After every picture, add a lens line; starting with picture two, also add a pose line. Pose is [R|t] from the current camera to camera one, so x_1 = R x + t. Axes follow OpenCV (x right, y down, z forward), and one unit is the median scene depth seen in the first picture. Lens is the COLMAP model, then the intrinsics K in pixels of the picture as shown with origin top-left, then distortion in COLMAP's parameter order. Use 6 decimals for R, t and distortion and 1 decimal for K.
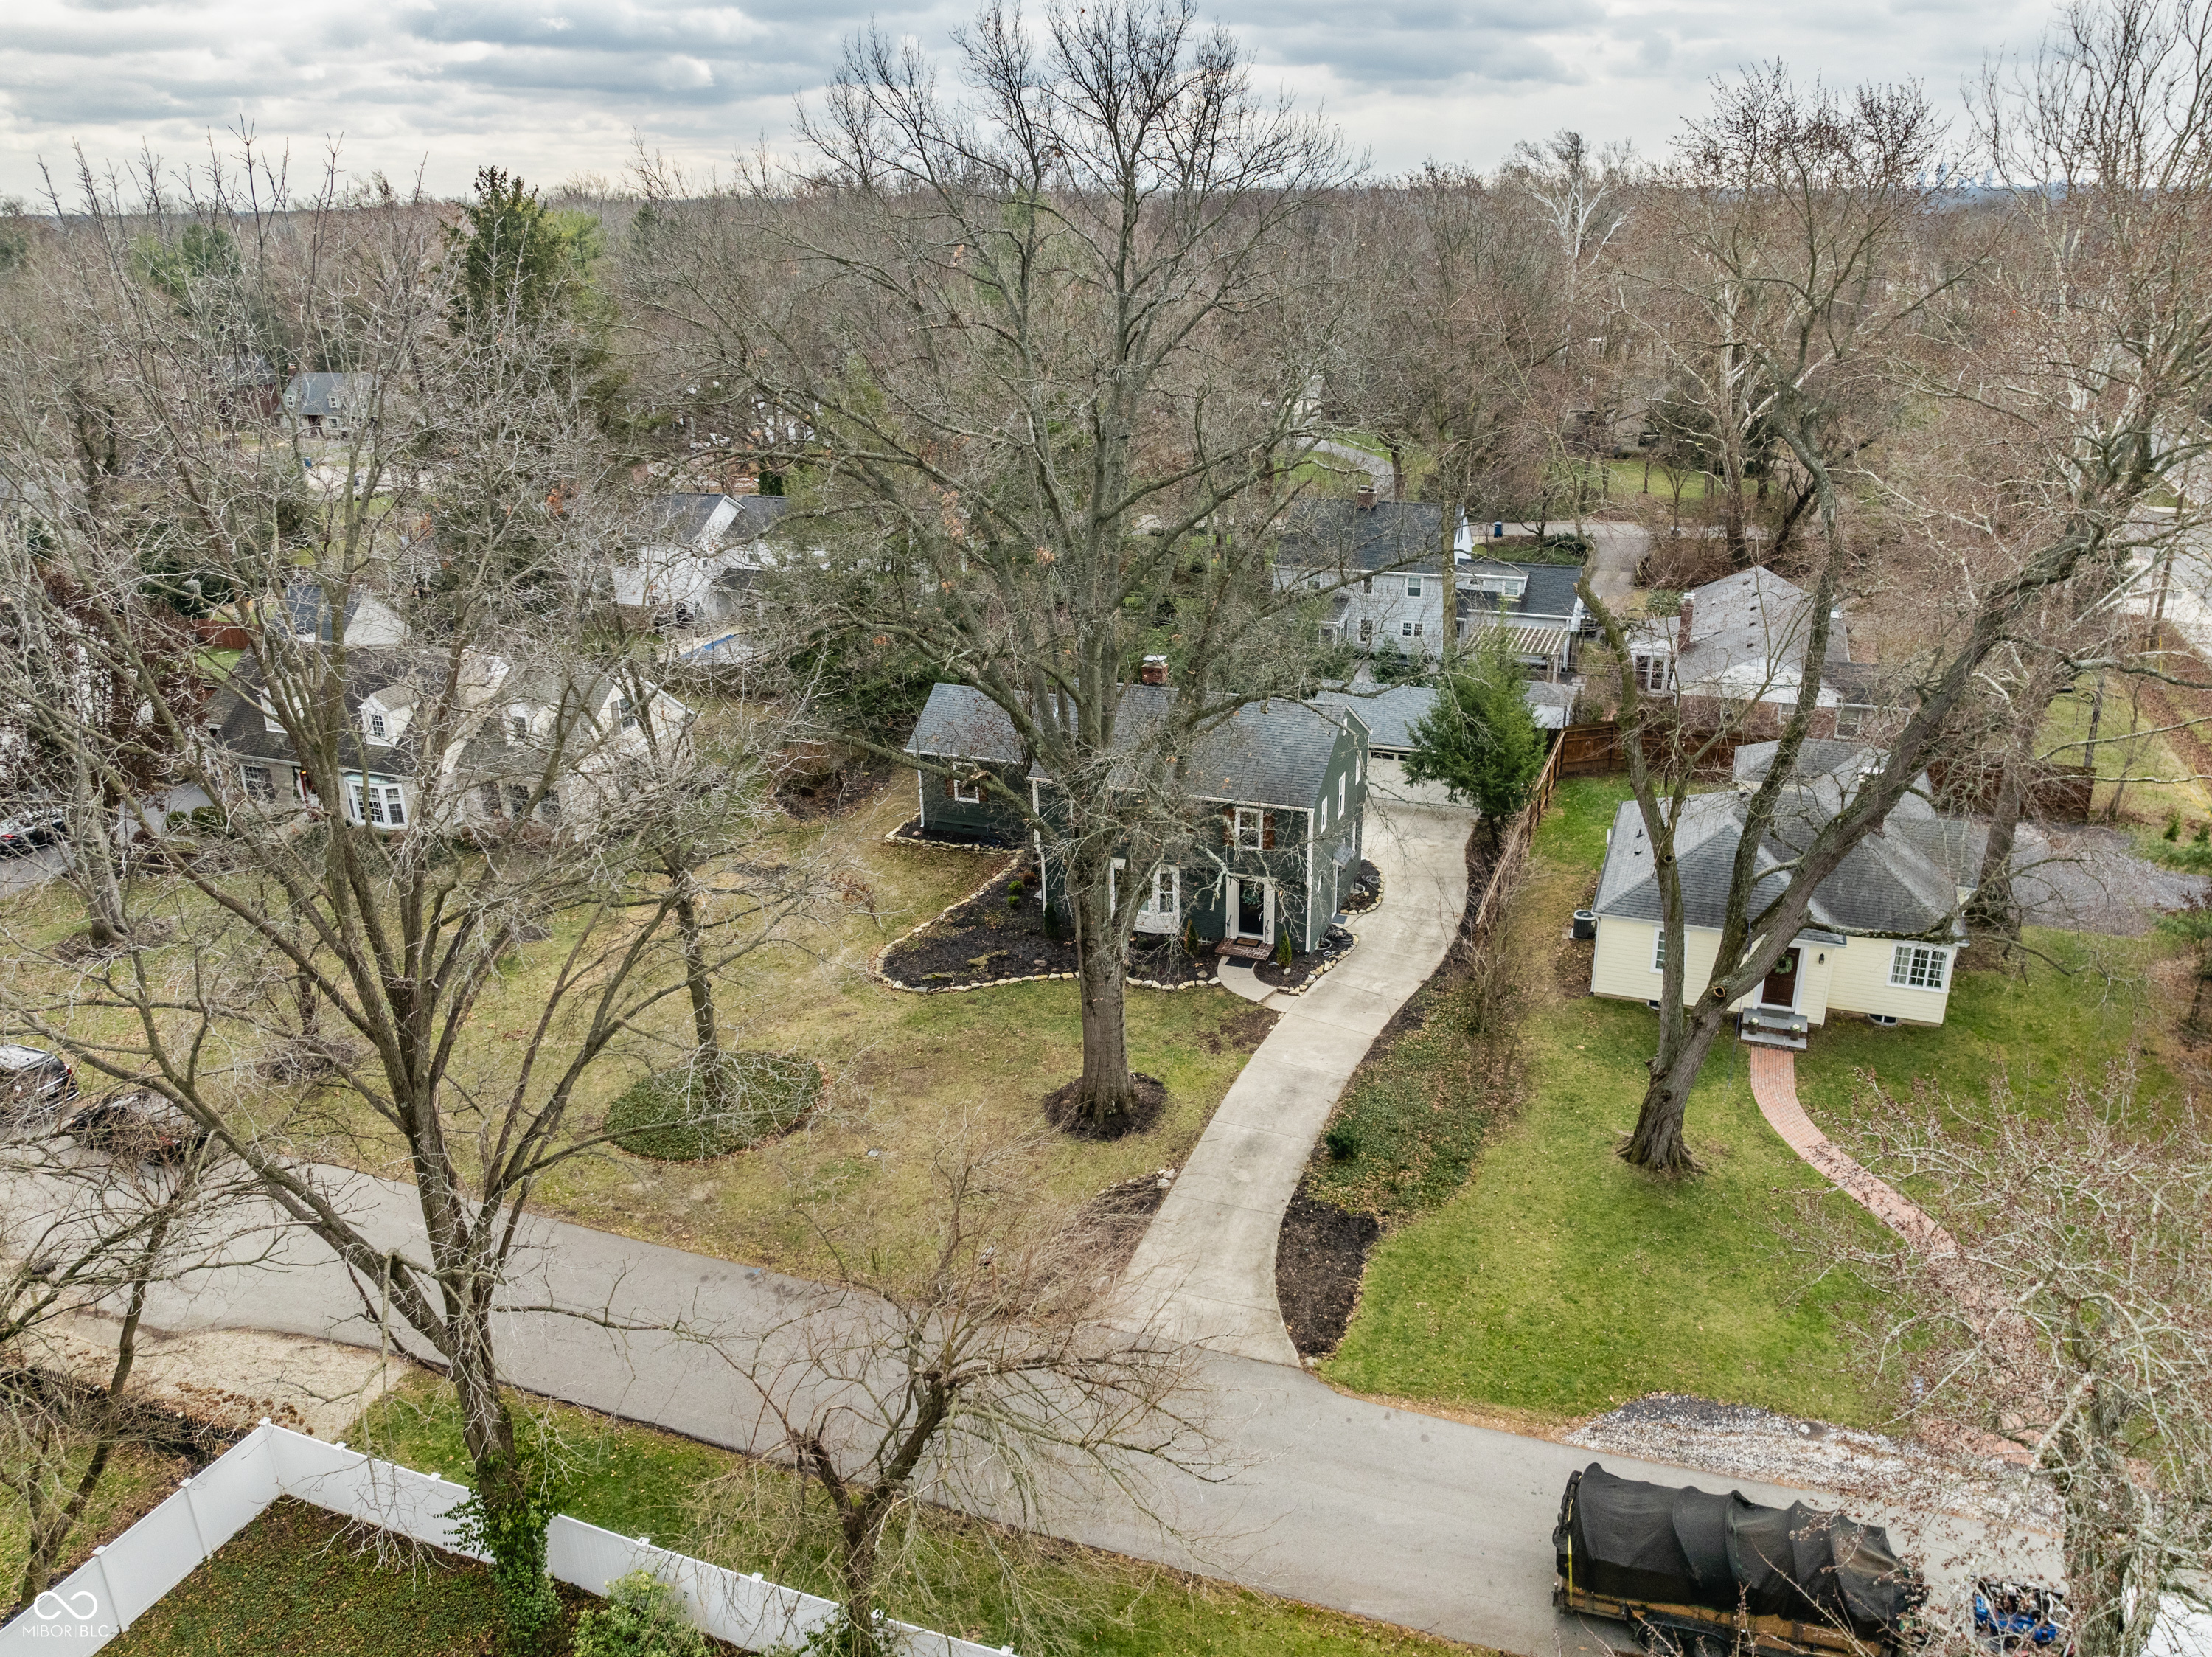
lens RADIAL K [[1651.3, 0, 1106.0], [0, 1651.3, 828.5], [0, 0, 1]] dist [-0.044586, -0.002590]
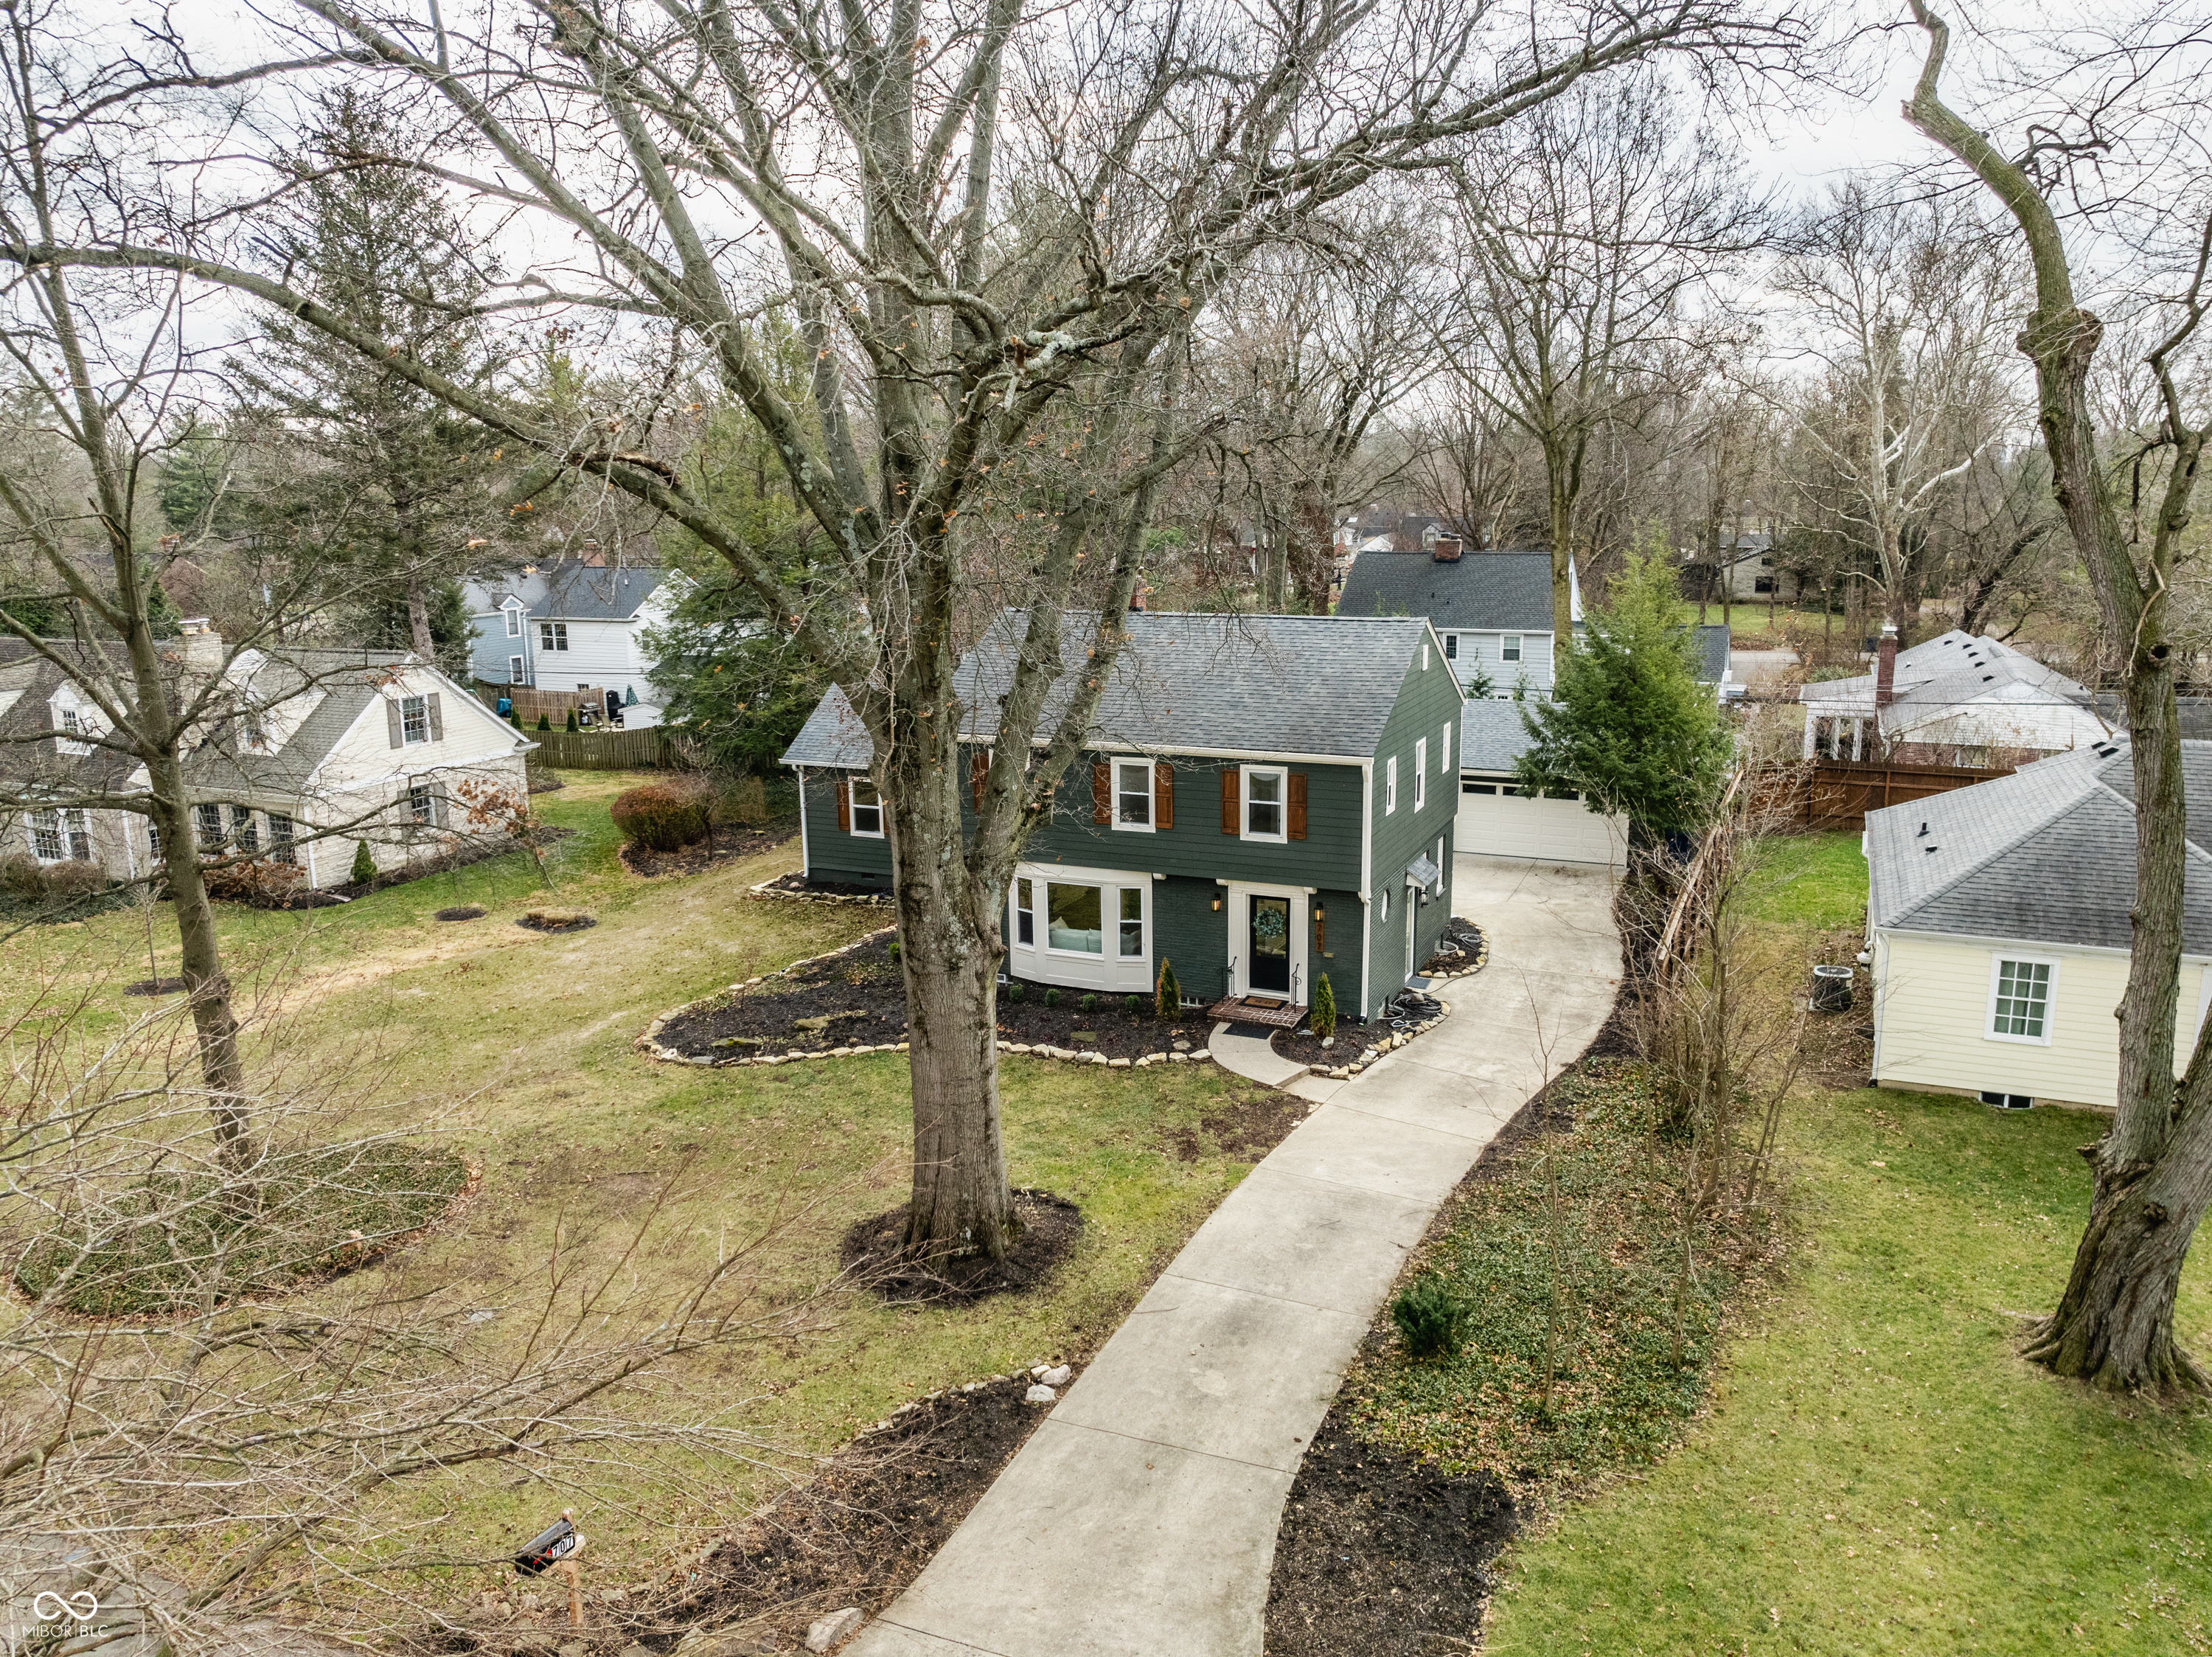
lens RADIAL K [[1628.3, 0, 1106.0], [0, 1628.3, 828.5], [0, 0, 1]] dist [-0.041350, -0.001630]
pose [[0.998687, 0.014053, -0.049265, 0.060125], [-0.021584, 0.987548, -0.155833, 0.105016], [0.046461, 0.156692, 0.986554, 0.429253]]
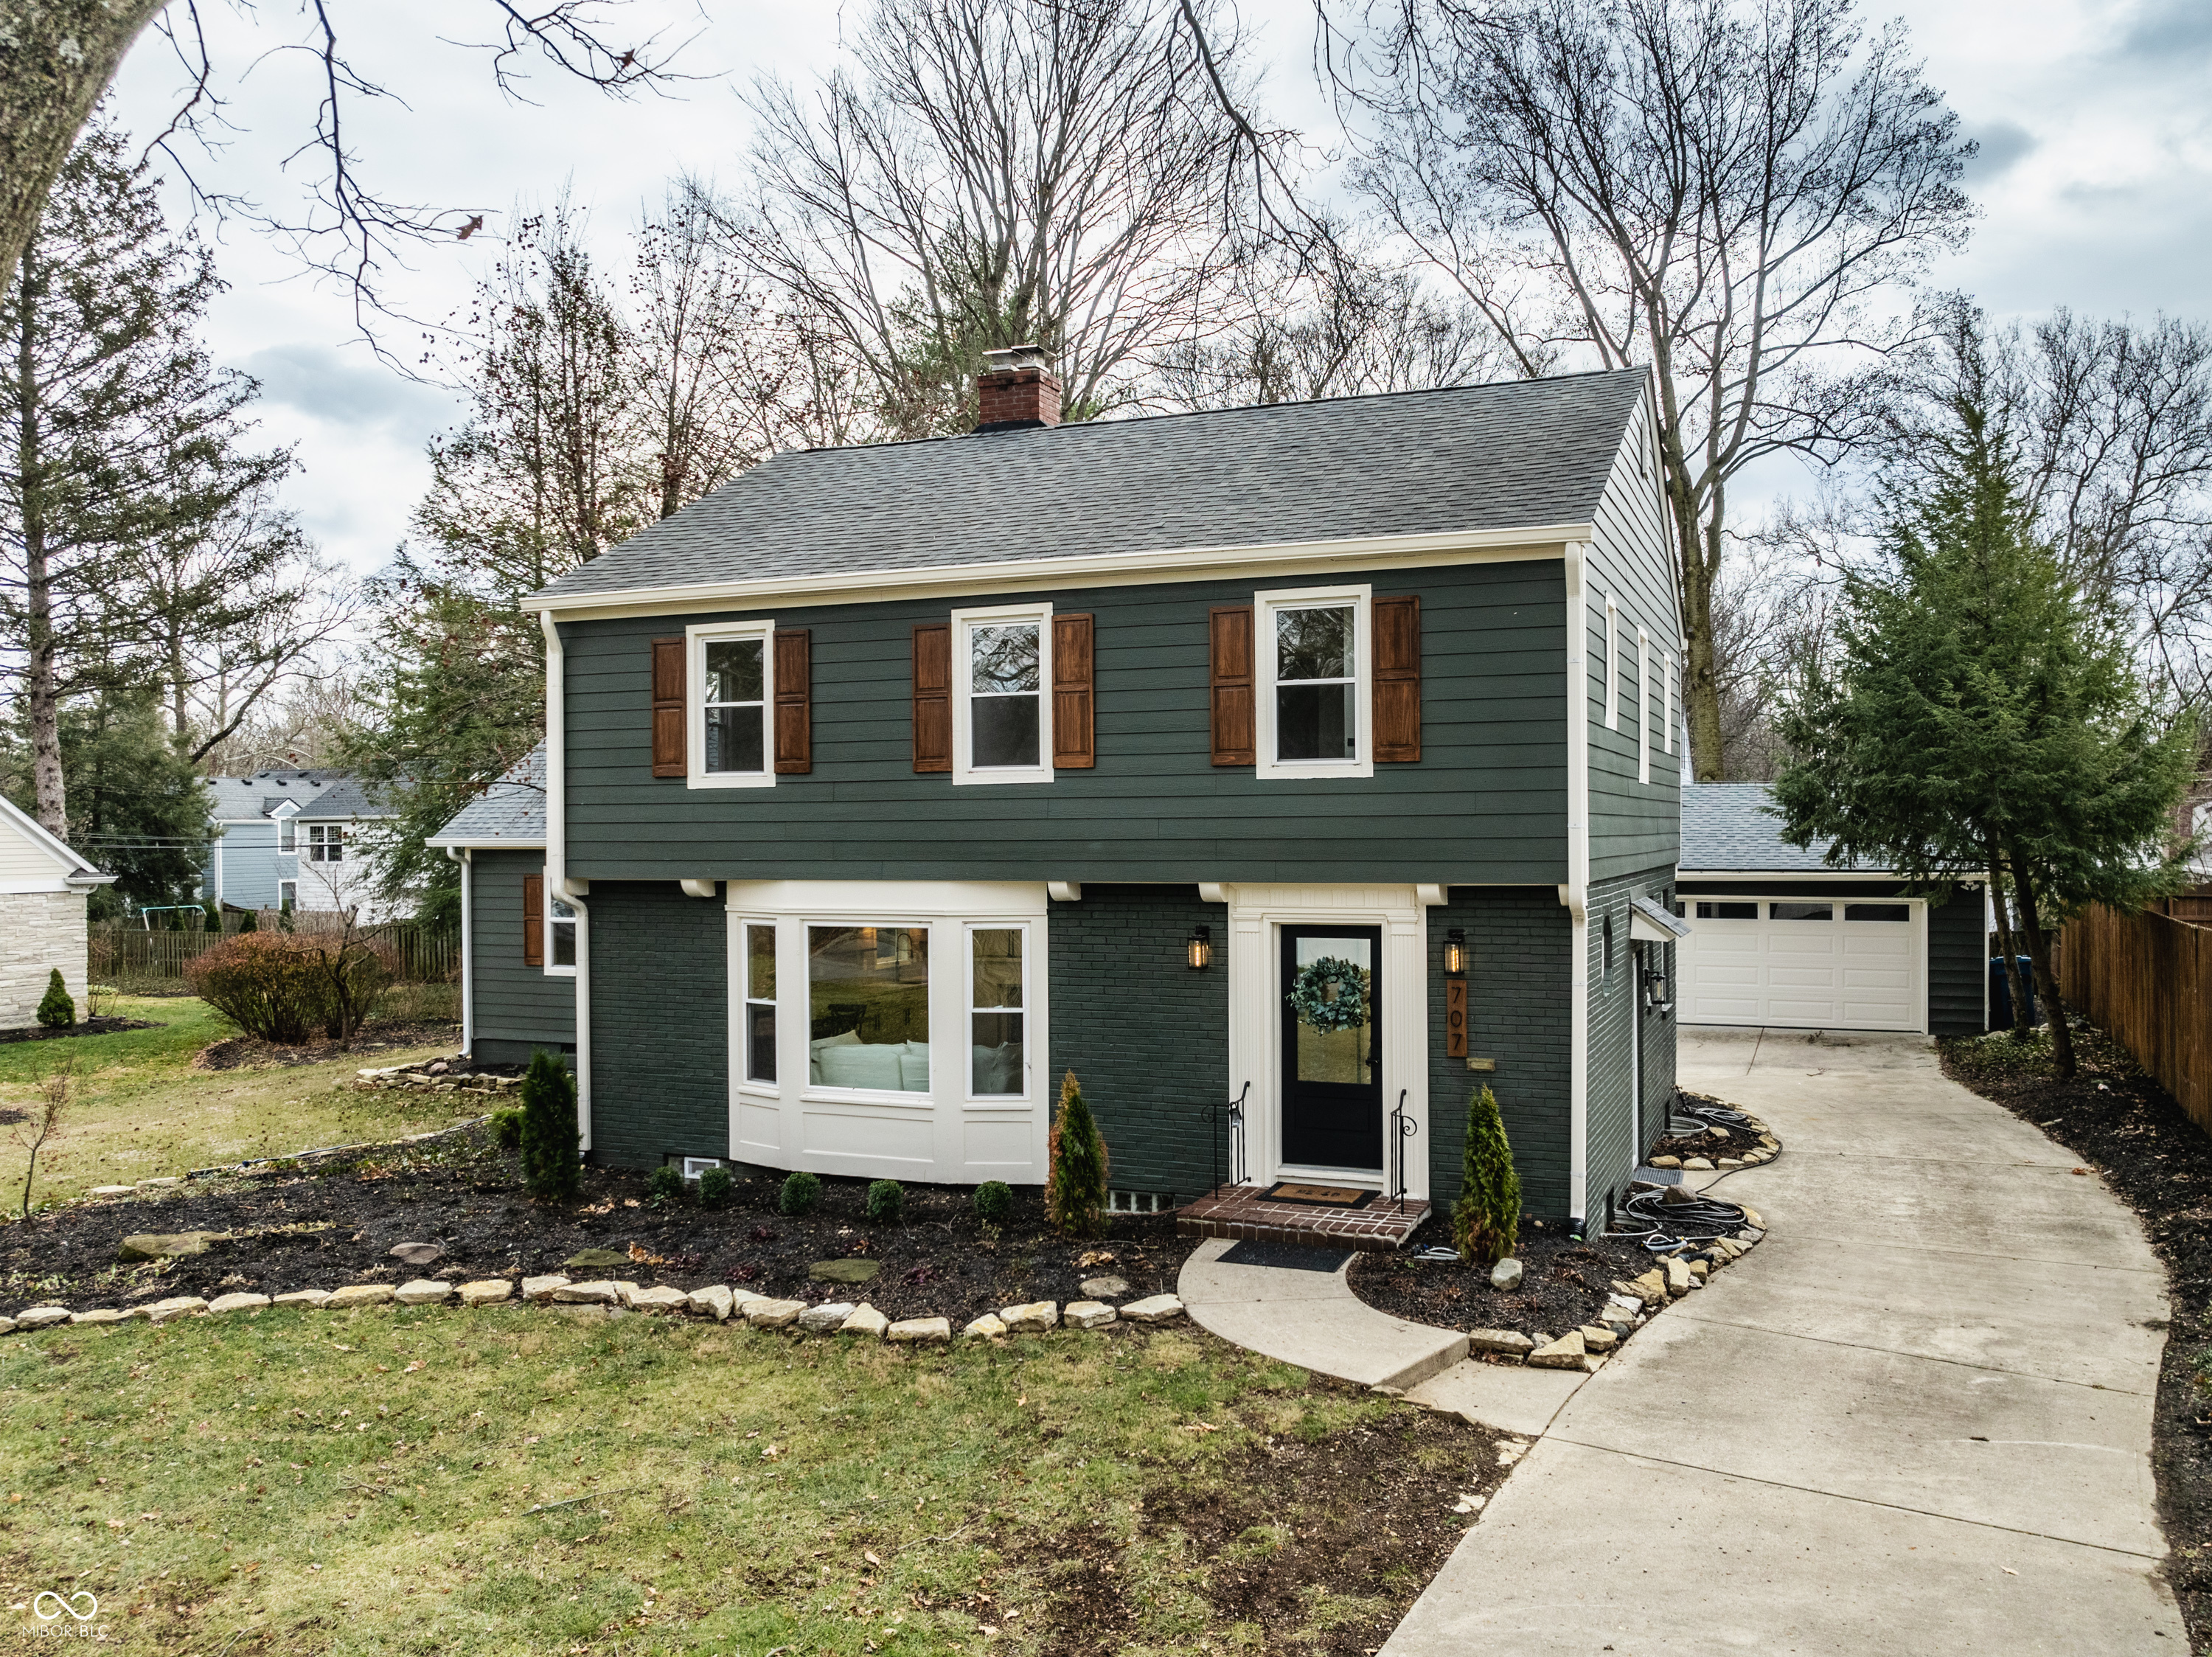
lens RADIAL K [[1725.6, 0, 1164.7], [0, 1725.6, 859.6], [0, 0, 1]] dist [-0.041083, -0.004508]
pose [[0.999888, 0.009641, -0.011449, 0.069534], [-0.012958, 0.940383, -0.339870, 0.114068], [0.007490, 0.339980, 0.940403, 0.791079]]
